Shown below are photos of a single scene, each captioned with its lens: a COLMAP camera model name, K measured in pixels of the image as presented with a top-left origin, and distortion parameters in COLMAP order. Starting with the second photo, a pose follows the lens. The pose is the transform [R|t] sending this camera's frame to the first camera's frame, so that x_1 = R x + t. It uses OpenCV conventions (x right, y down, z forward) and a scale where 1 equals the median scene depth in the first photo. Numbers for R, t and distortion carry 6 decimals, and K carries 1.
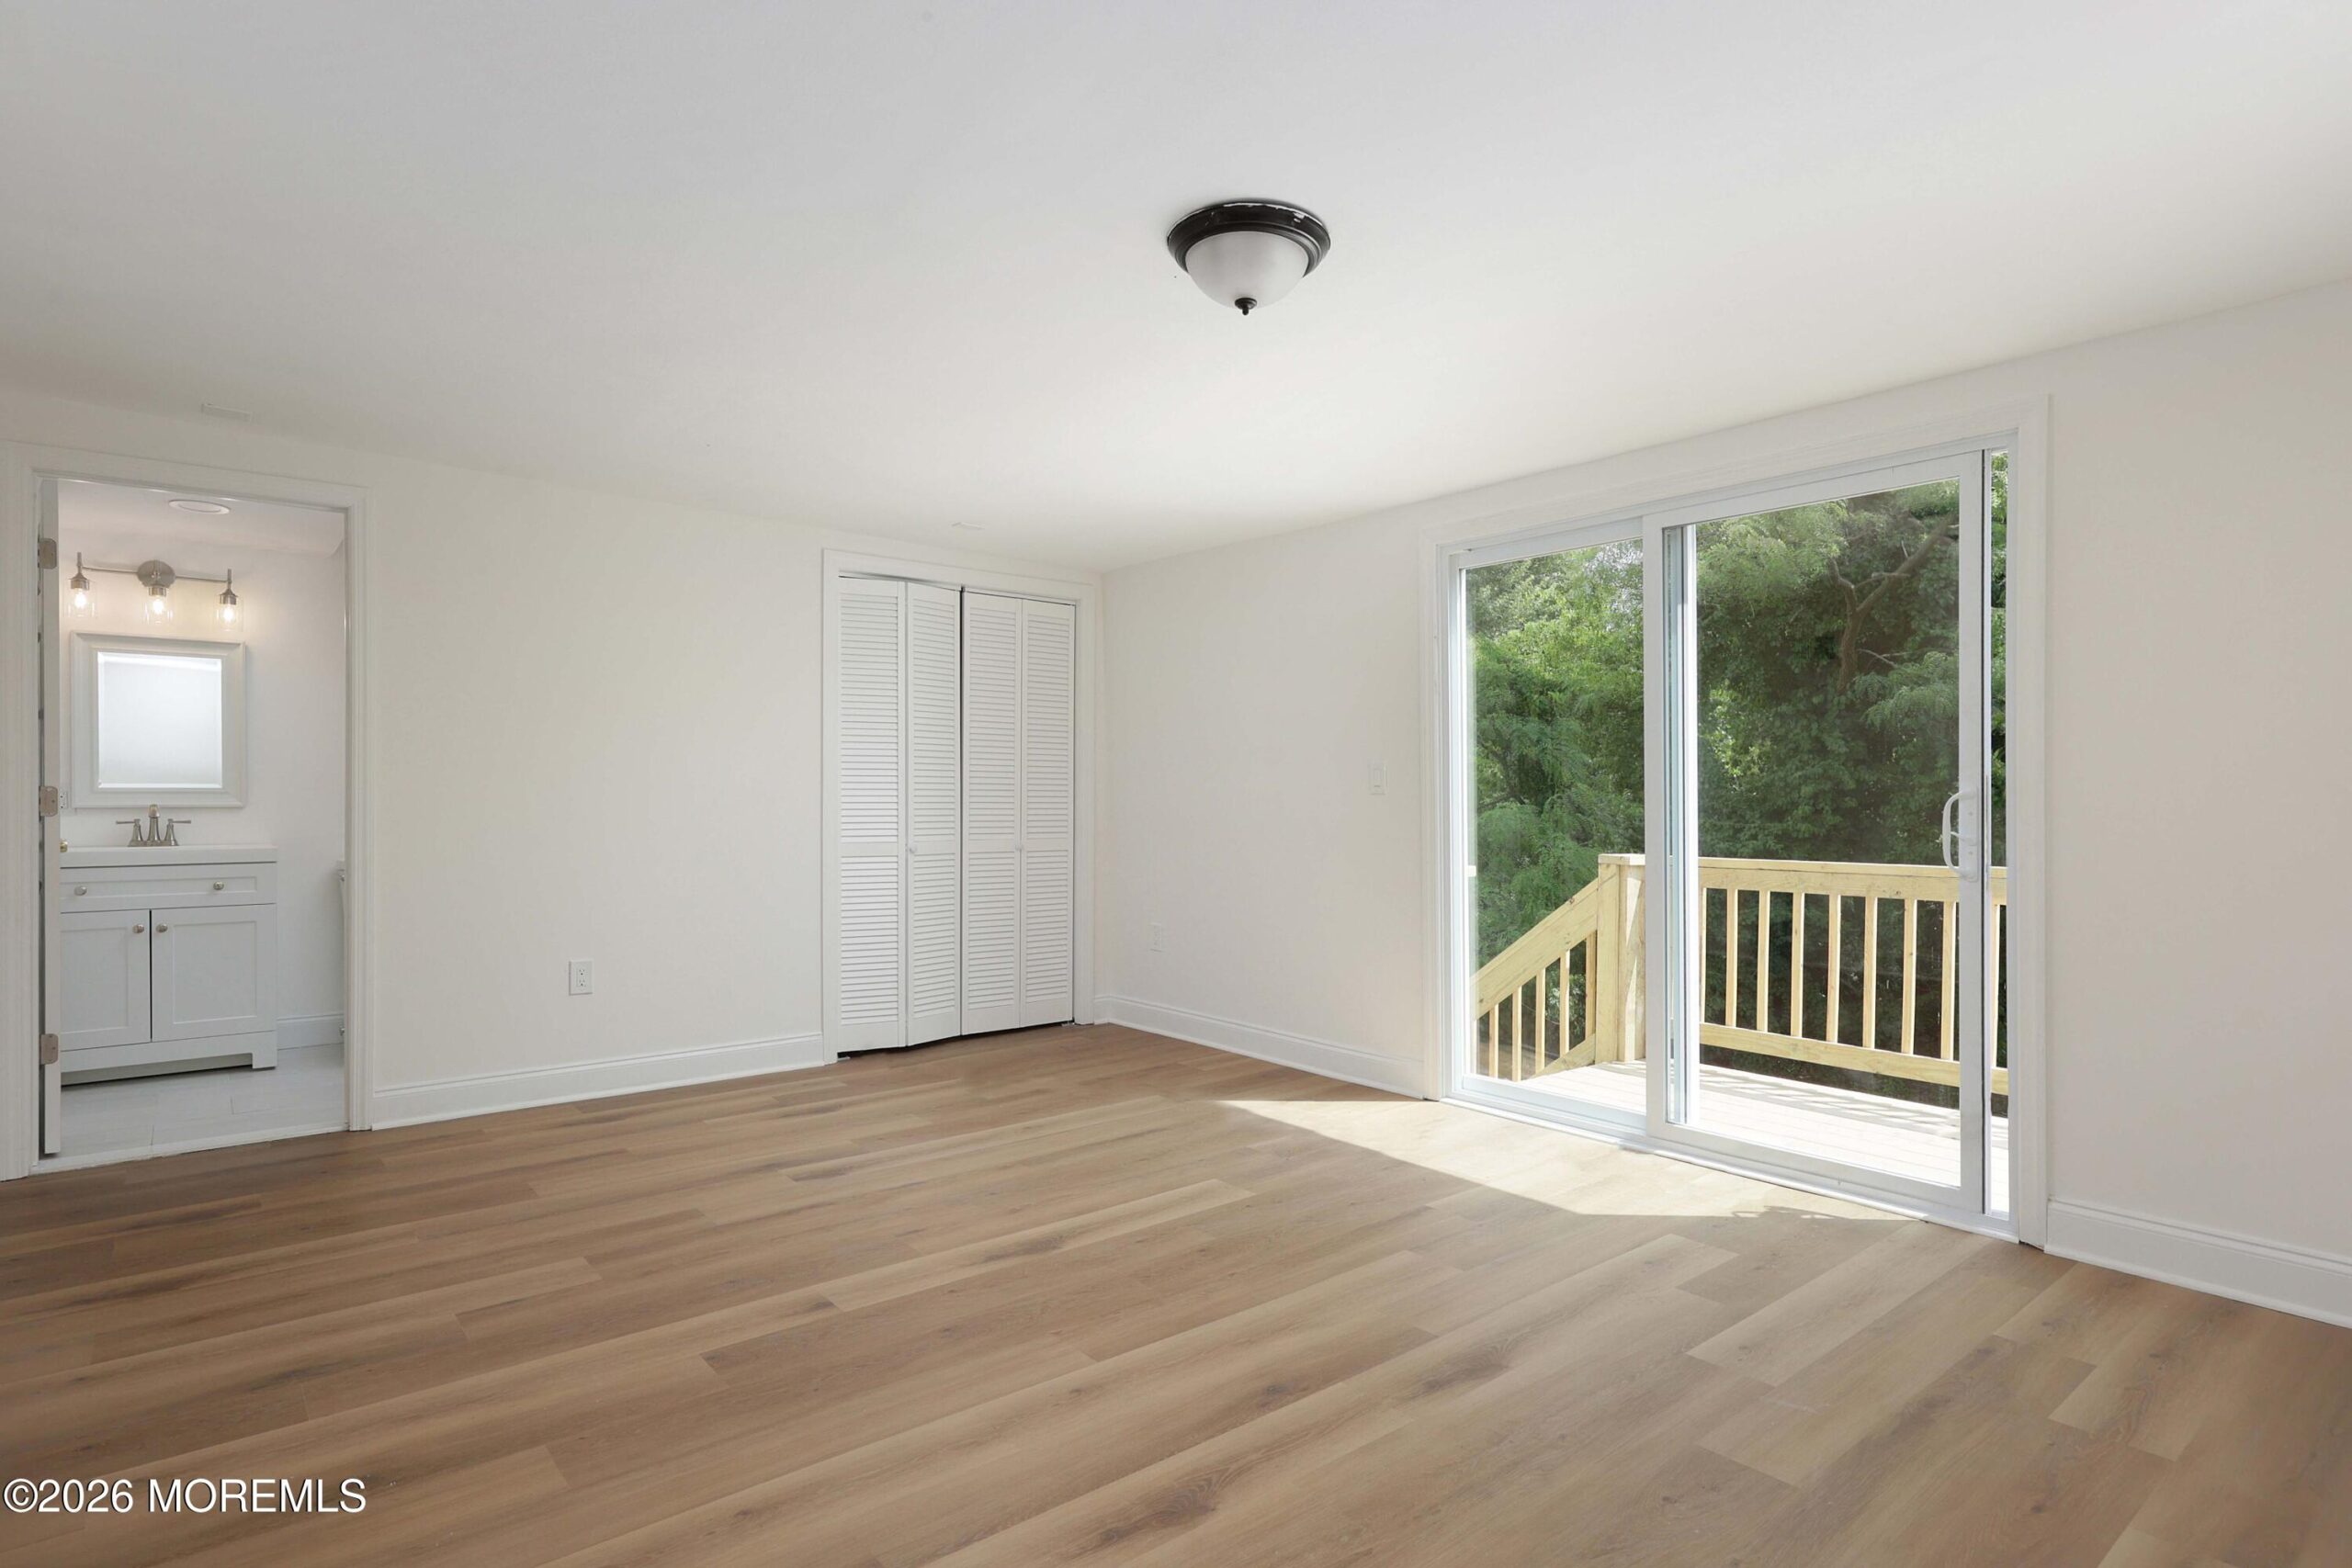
lens RADIAL K [[1222.4, 0, 1181.2], [0, 1222.4, 799.7], [0, 0, 1]] dist [-0.023112, 0.000463]
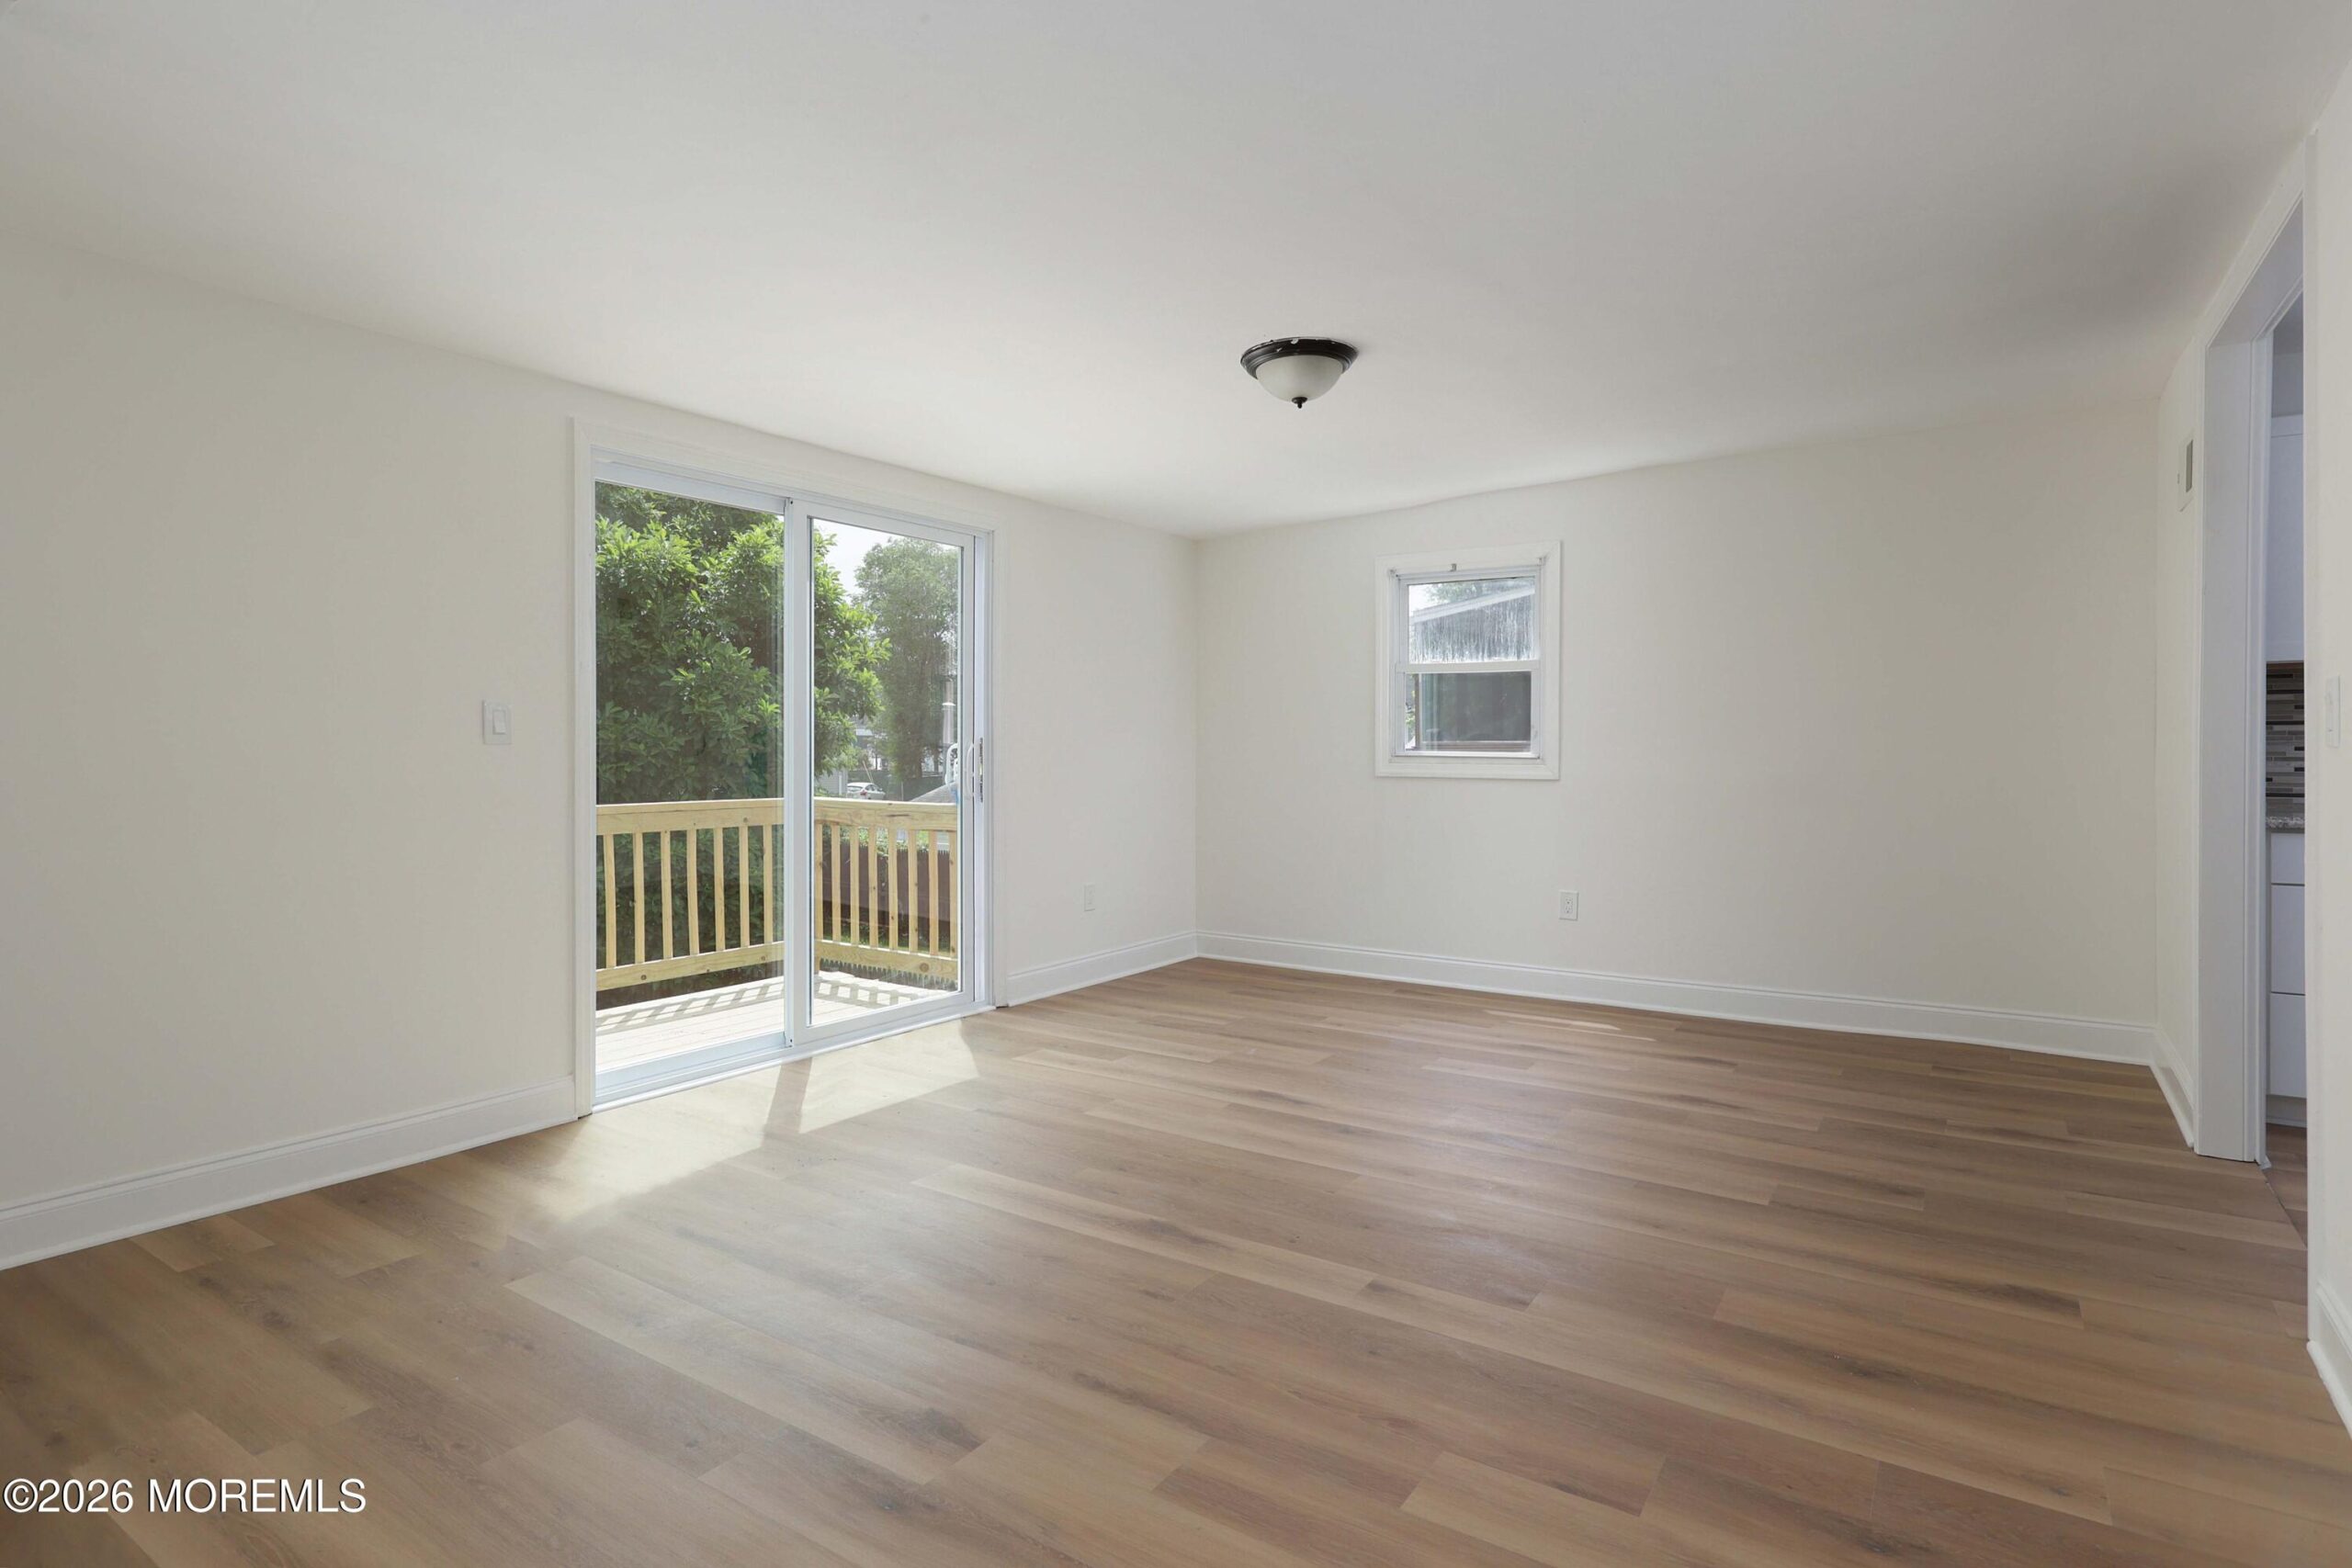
lens RADIAL K [[1222.4, 0, 1181.2], [0, 1222.4, 799.7], [0, 0, 1]] dist [-0.023112, 0.000463]
pose [[-0.295619, -0.044680, 0.954261, -1.027929], [-0.000211, 0.998909, 0.046705, -0.006148], [-0.955306, 0.013605, -0.295306, 1.284669]]
